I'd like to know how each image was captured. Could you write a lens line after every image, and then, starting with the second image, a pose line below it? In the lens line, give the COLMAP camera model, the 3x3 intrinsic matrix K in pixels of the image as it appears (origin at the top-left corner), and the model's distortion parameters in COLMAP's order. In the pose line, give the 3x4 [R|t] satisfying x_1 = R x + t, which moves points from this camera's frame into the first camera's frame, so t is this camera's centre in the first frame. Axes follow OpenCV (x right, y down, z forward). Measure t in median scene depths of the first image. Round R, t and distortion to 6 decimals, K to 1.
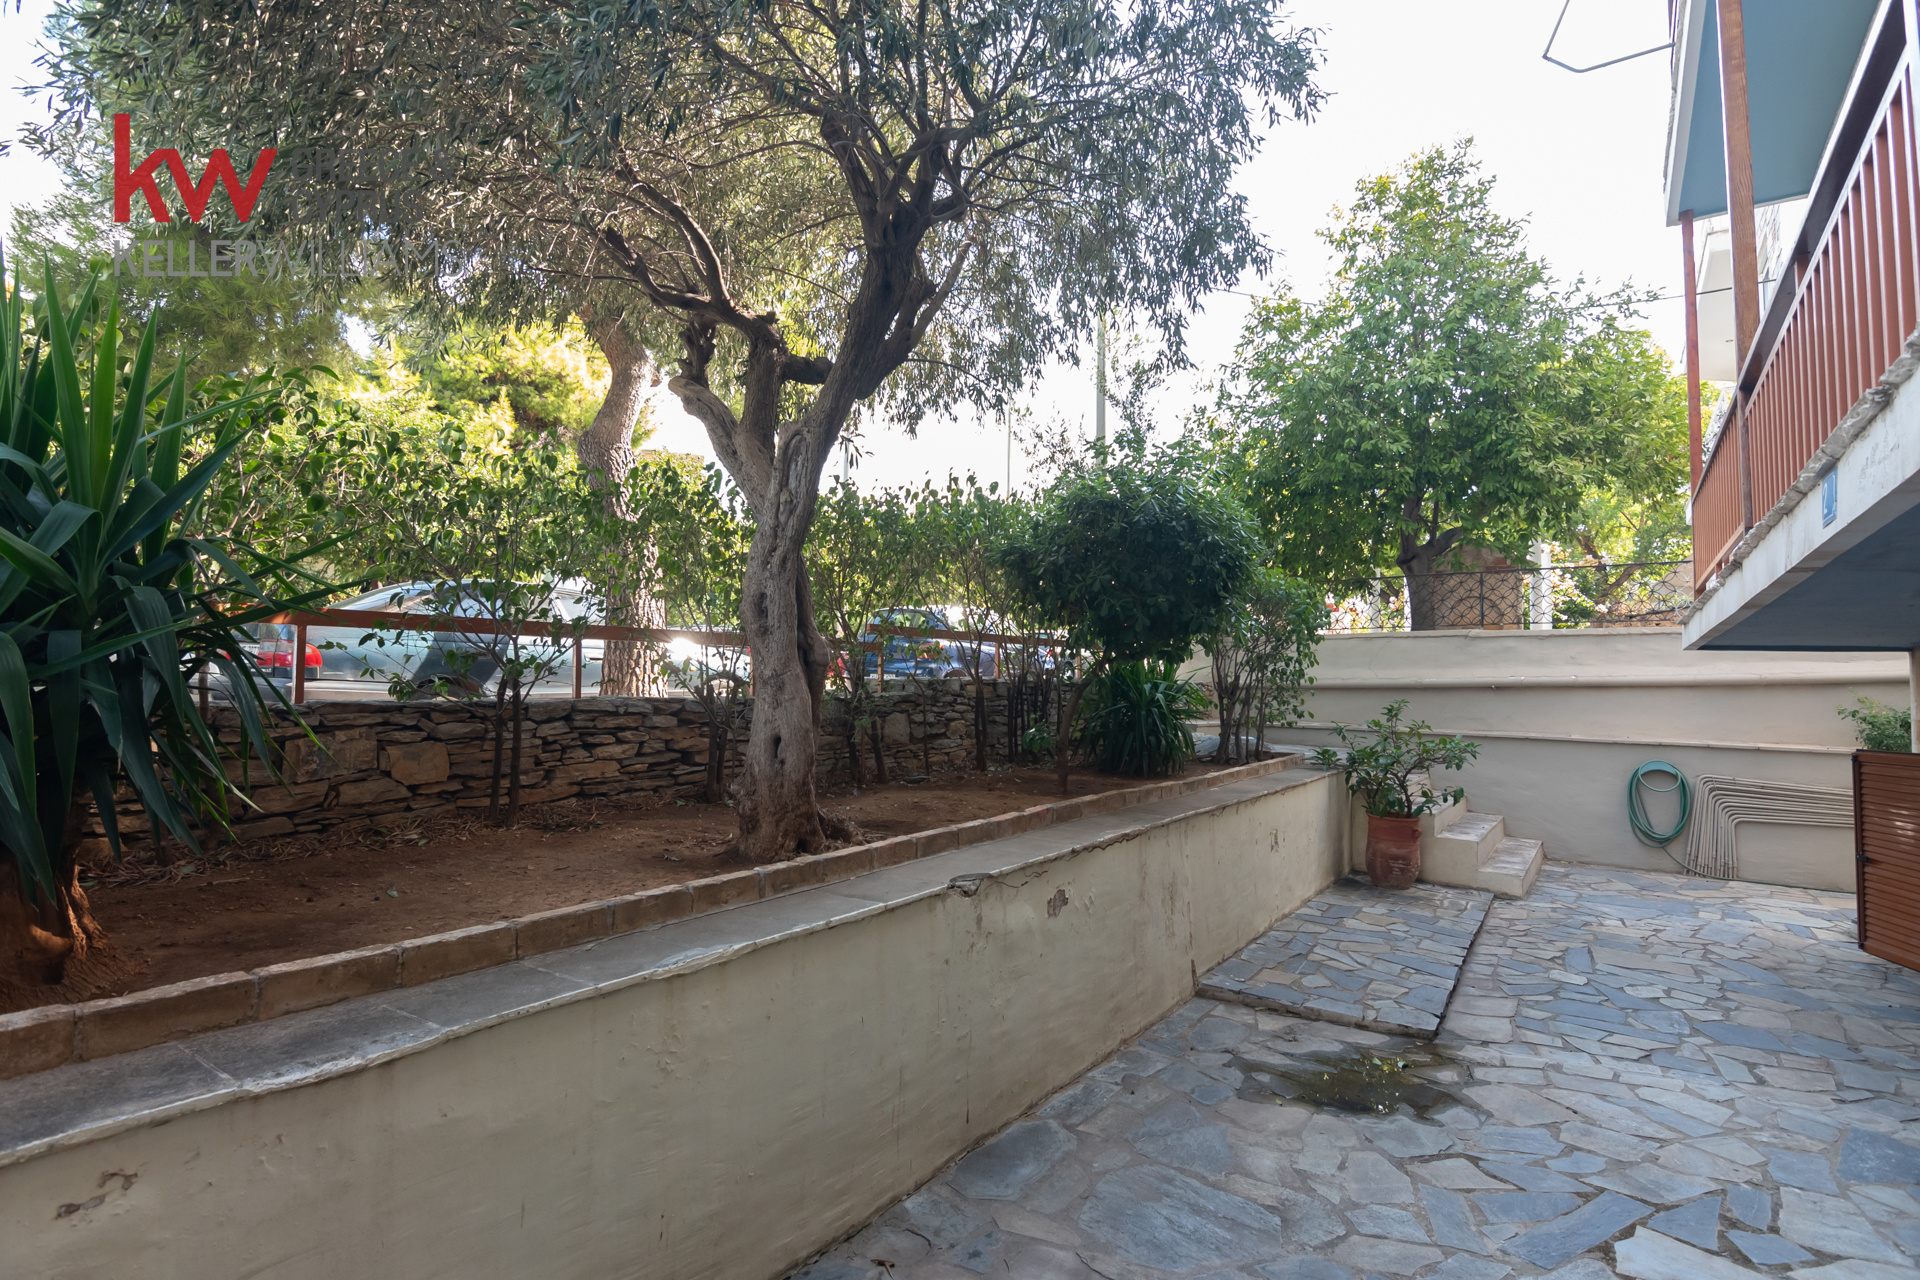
lens RADIAL K [[930.4, 0, 964.0], [0, 930.4, 637.5], [0, 0, 1]] dist [-0.012871, -0.005040]
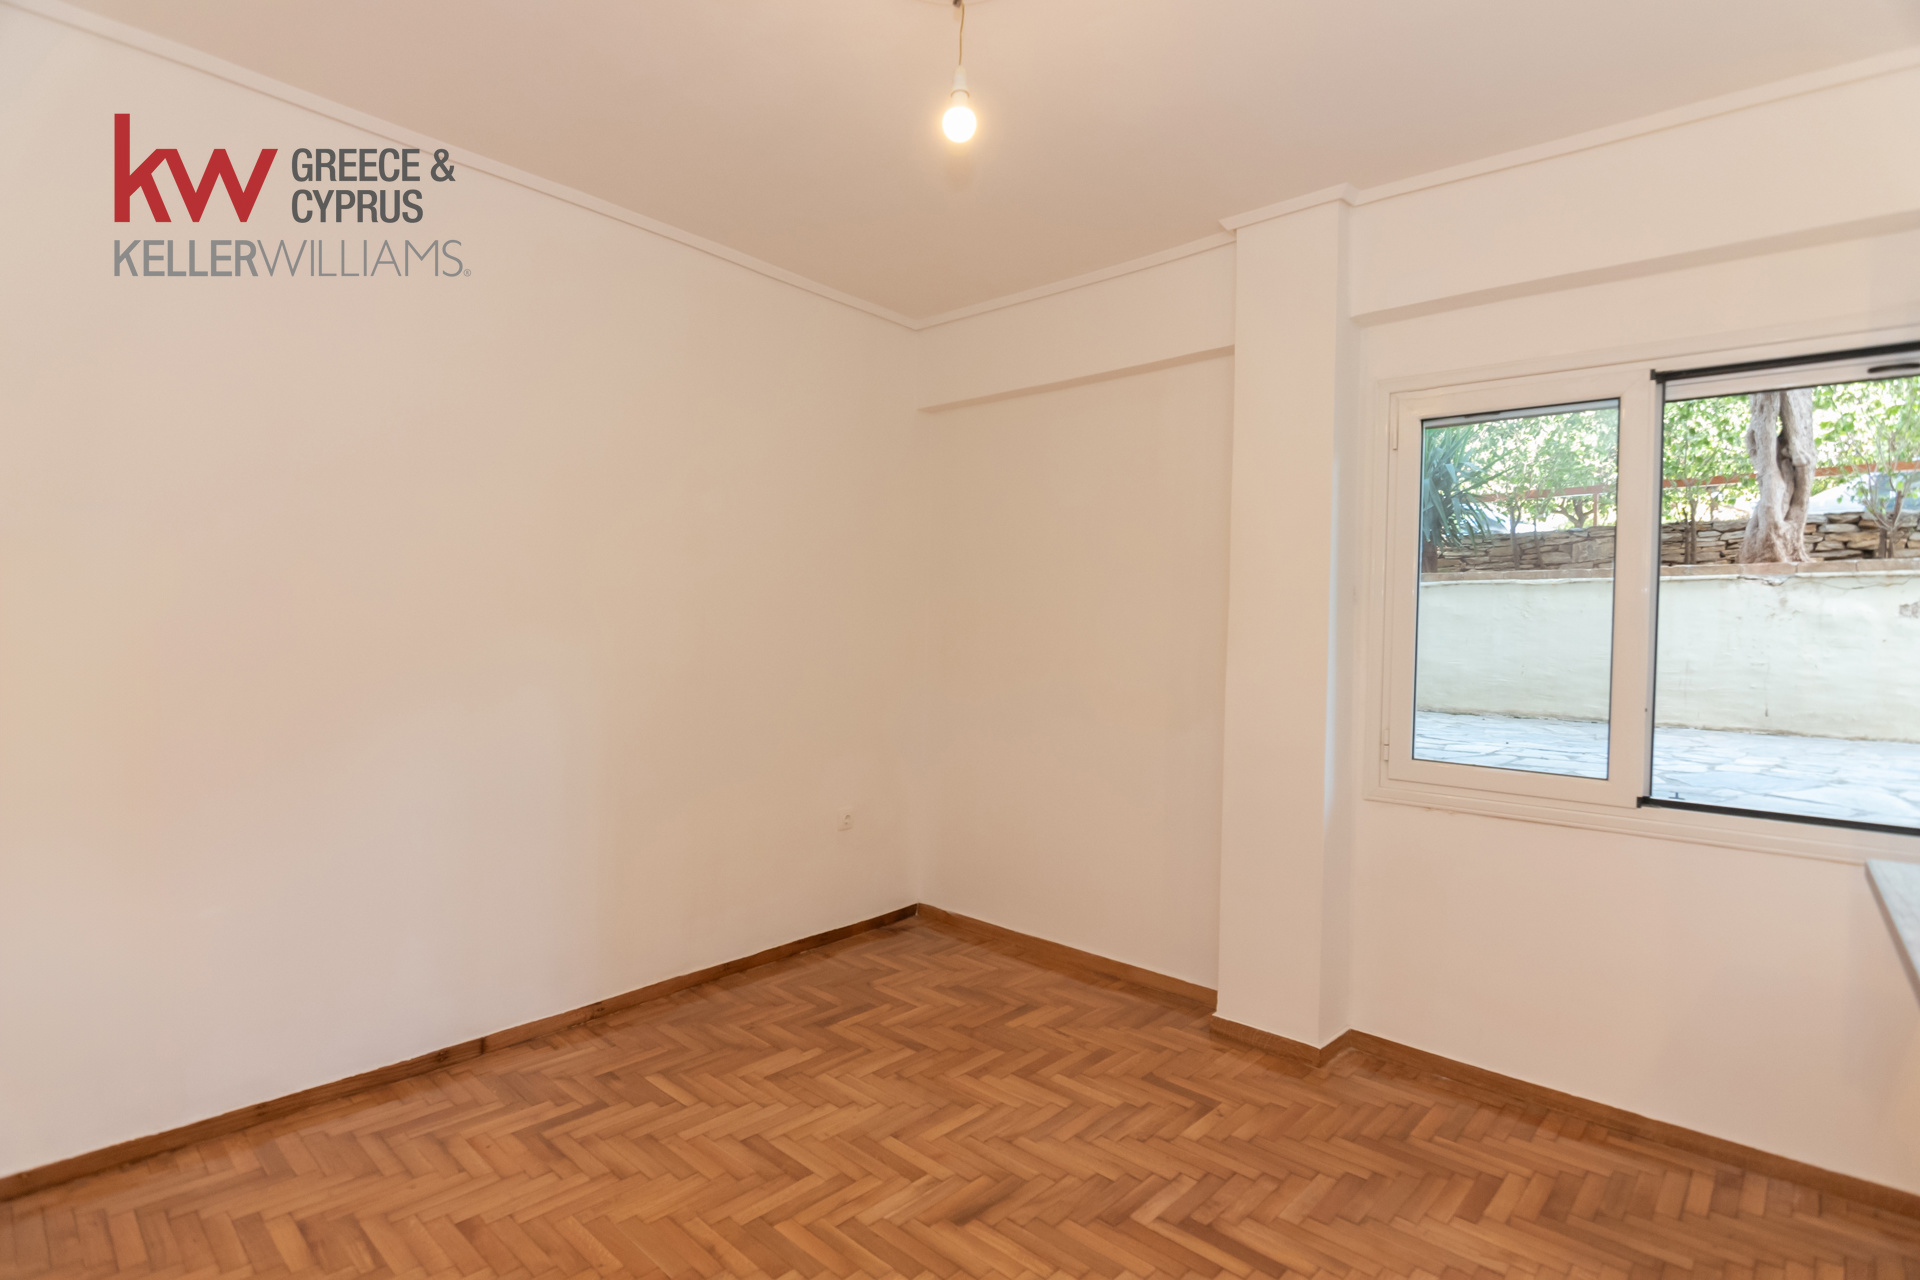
lens RADIAL K [[930.4, 0, 954.4], [0, 930.4, 638.0], [0, 0, 1]] dist [-0.012871, -0.005040]
pose [[-0.119318, -0.009705, -0.992809, 1.261357], [0.036804, 0.999222, -0.014191, 0.233928], [0.992174, -0.038232, -0.118868, -0.193436]]
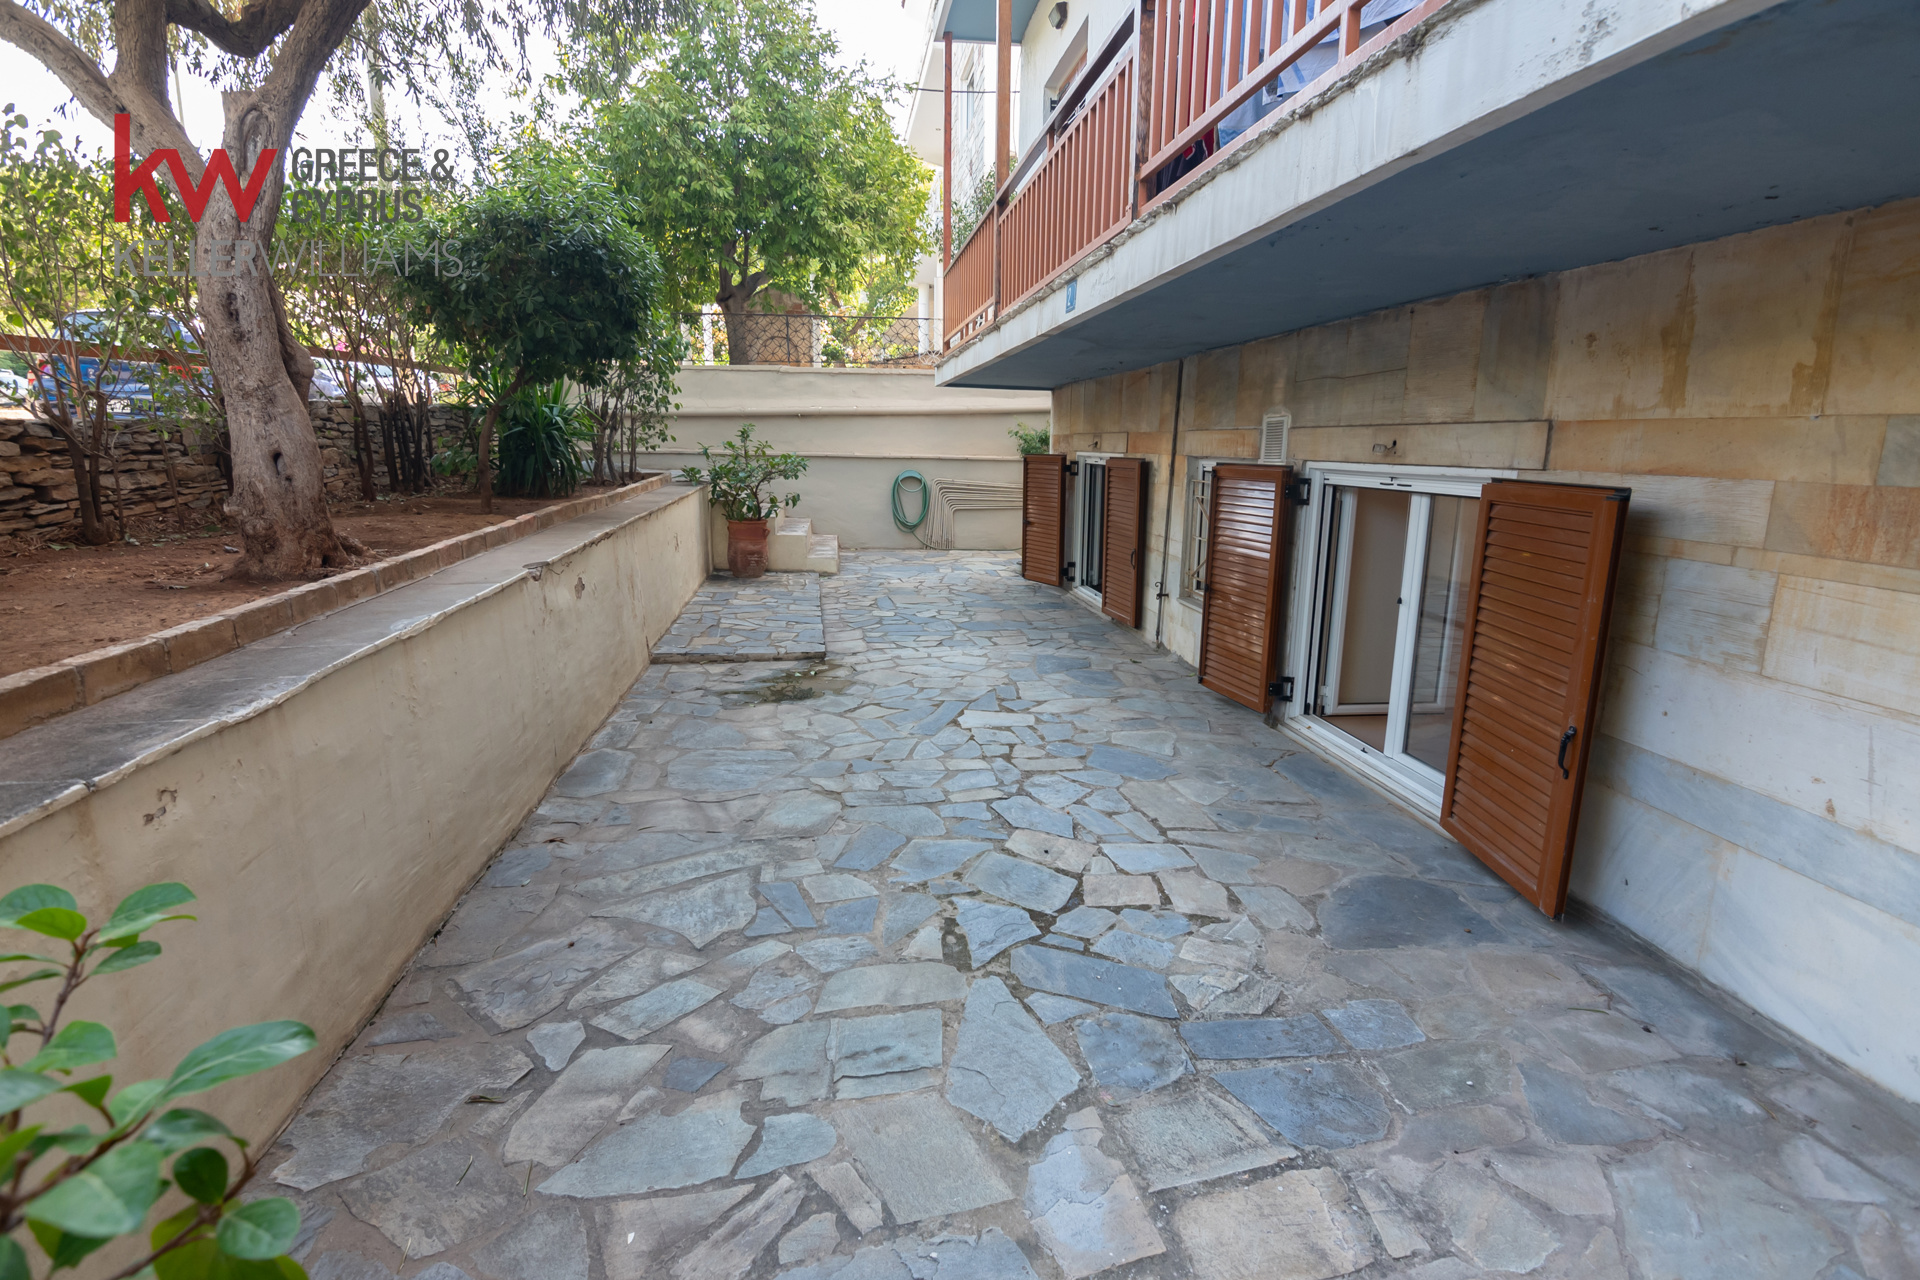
lens RADIAL K [[930.4, 0, 960.3], [0, 930.4, 642.1], [0, 0, 1]] dist [-0.012871, -0.005040]
pose [[0.734833, -0.156591, 0.659924, -0.267307], [-0.035318, 0.962829, 0.267793, 0.011676], [-0.677328, -0.220090, 0.701988, -0.148992]]
